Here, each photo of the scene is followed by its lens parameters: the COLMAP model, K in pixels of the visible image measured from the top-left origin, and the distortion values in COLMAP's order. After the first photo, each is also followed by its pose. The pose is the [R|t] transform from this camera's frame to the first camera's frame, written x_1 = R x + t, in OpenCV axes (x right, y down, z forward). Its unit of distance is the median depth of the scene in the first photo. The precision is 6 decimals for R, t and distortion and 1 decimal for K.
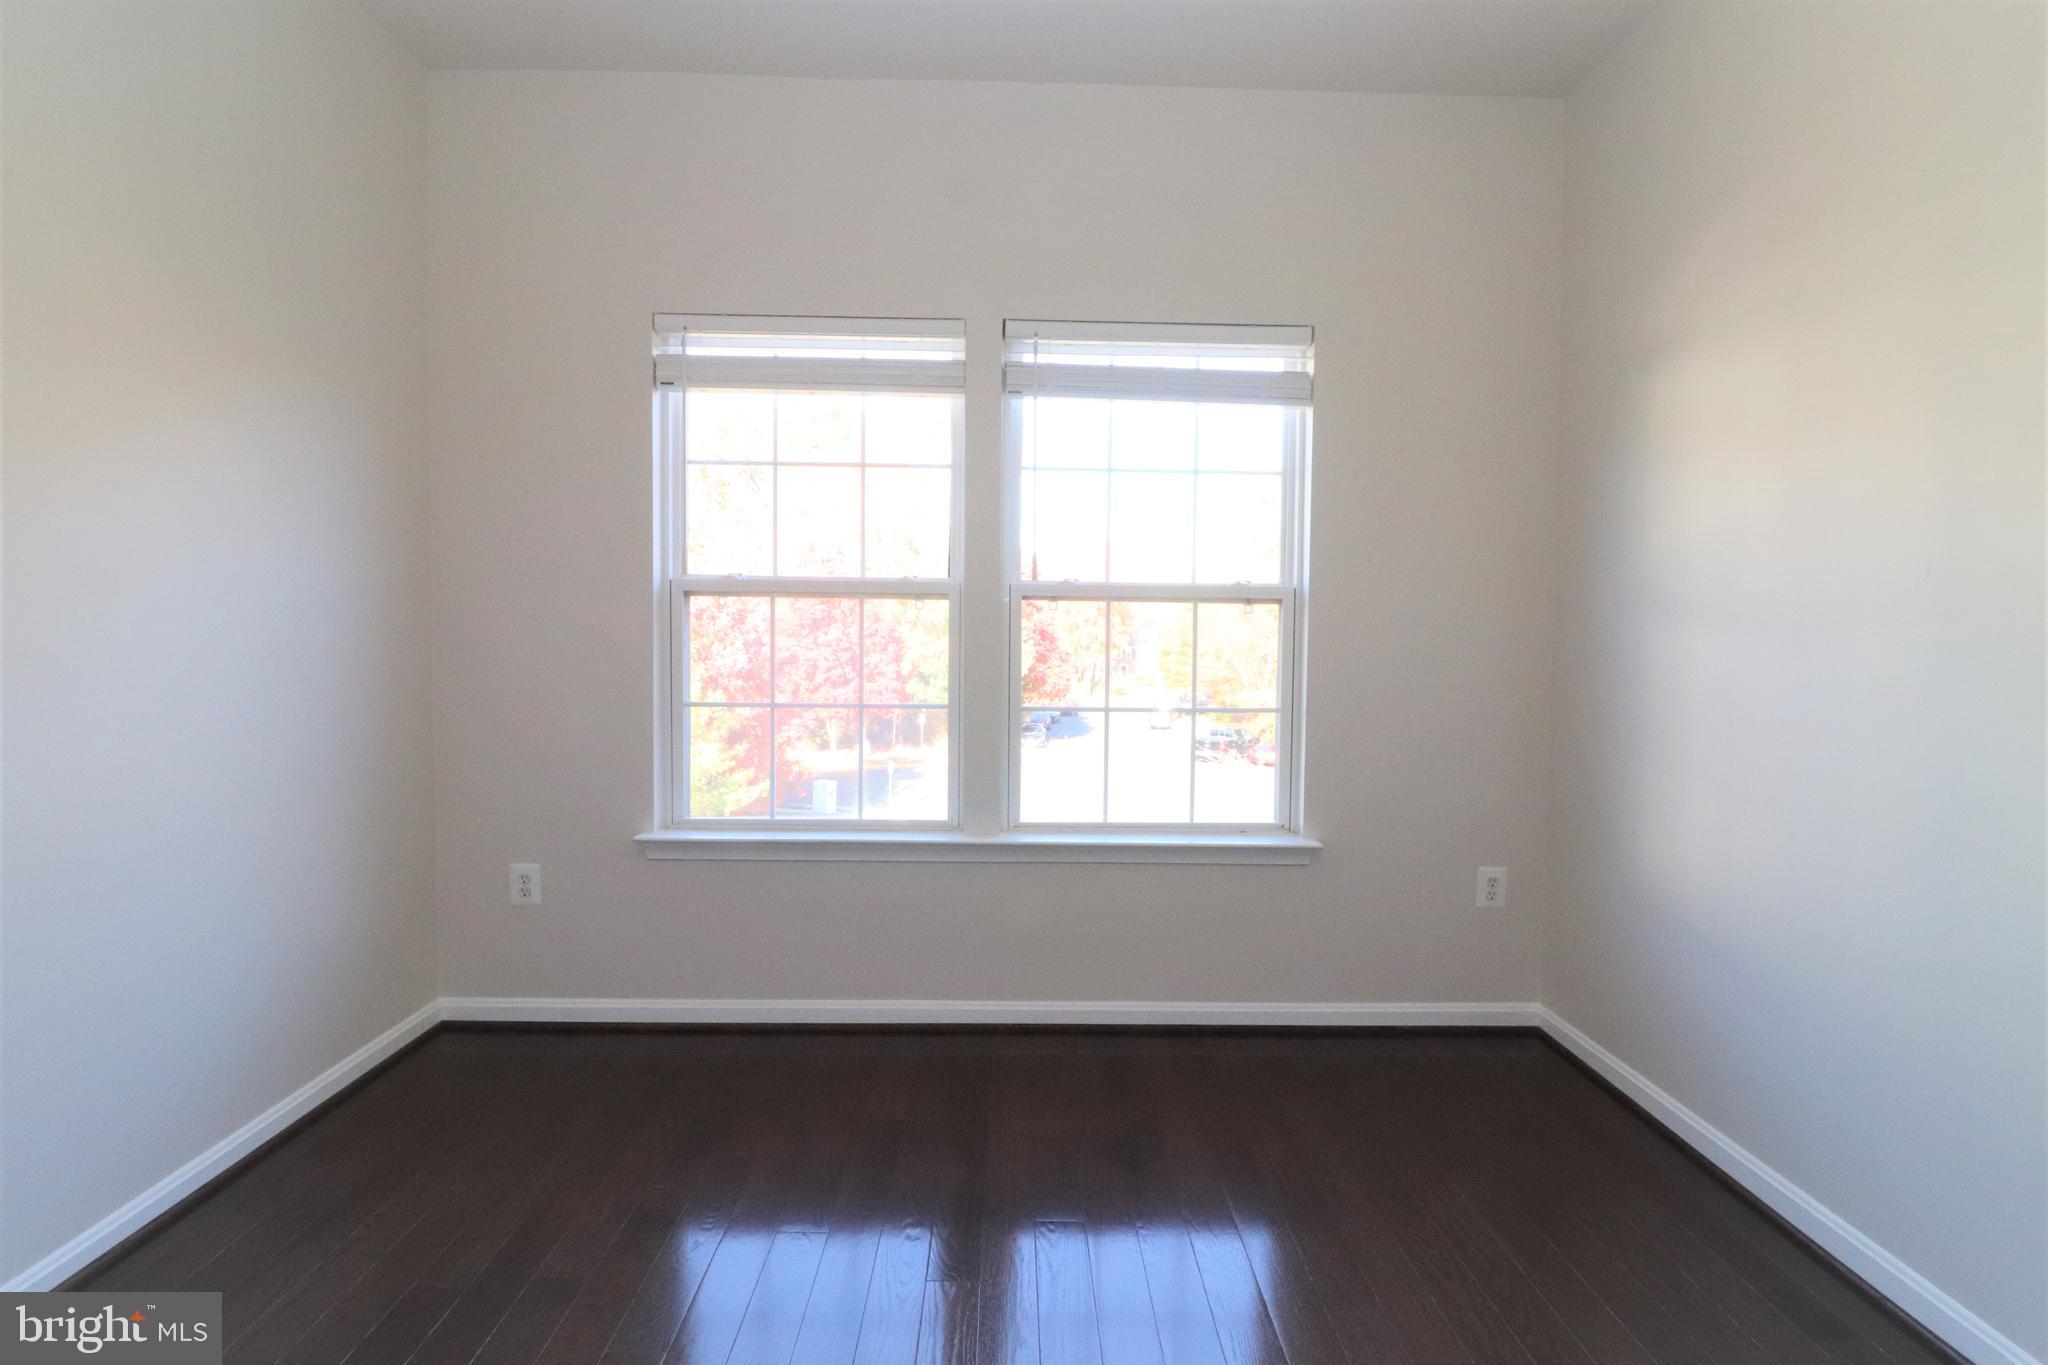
lens RADIAL K [[967.2, 0, 1022.6], [0, 967.2, 671.8], [0, 0, 1]] dist [-0.001270, -0.014224]
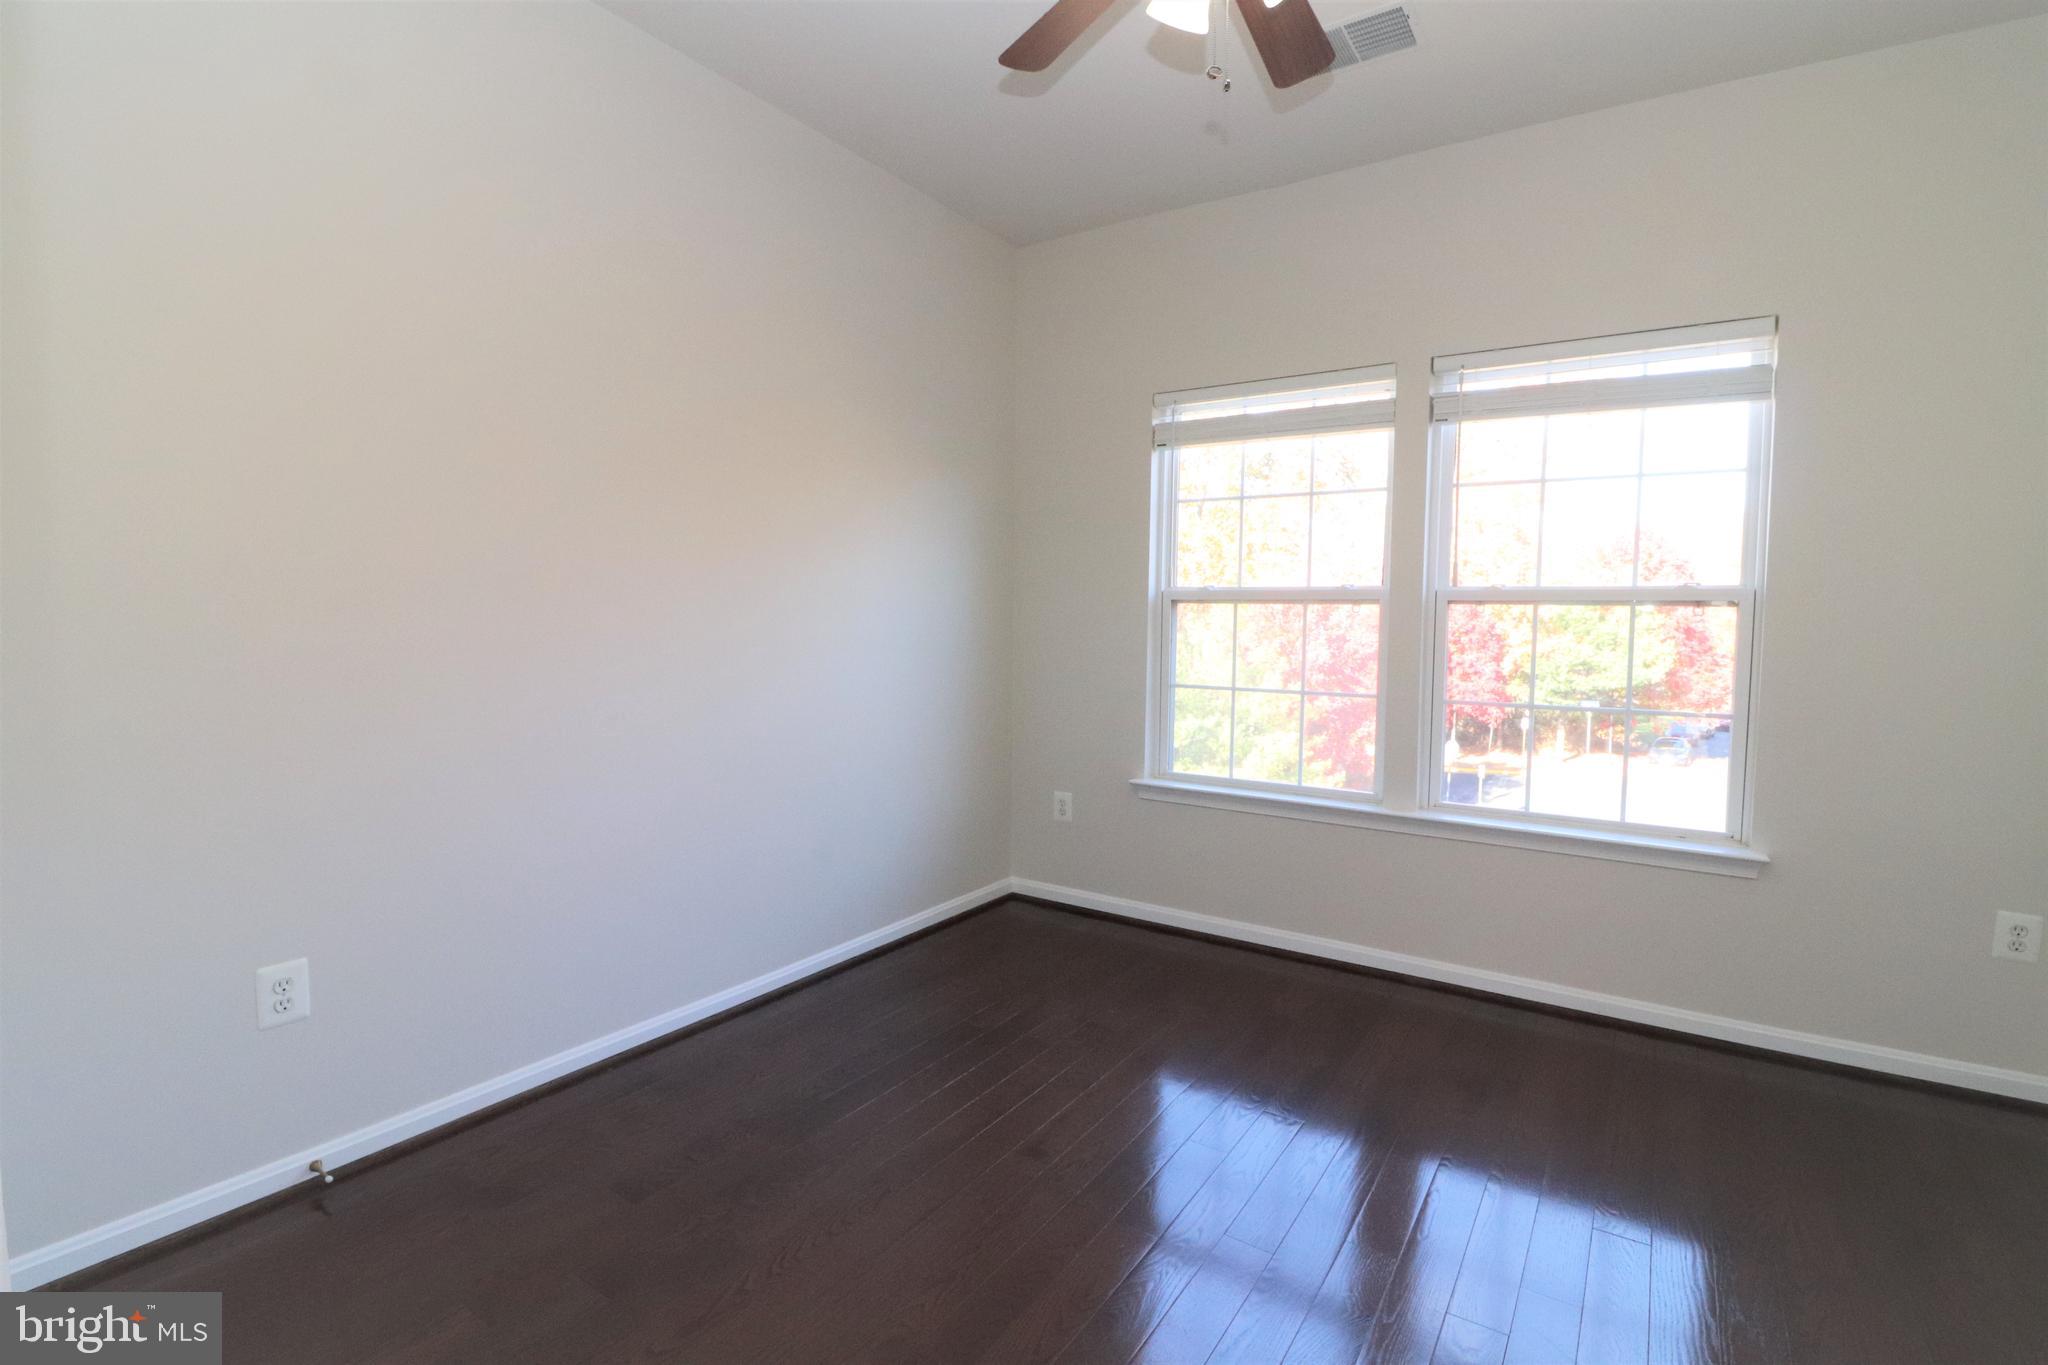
lens RADIAL K [[967.2, 0, 1022.6], [0, 967.2, 671.8], [0, 0, 1]] dist [-0.001270, -0.014224]
pose [[0.817321, 0.032122, -0.575286, 0.240100], [-0.029181, 0.999471, 0.014349, 0.002230], [0.575443, 0.005060, 0.817826, -0.193939]]
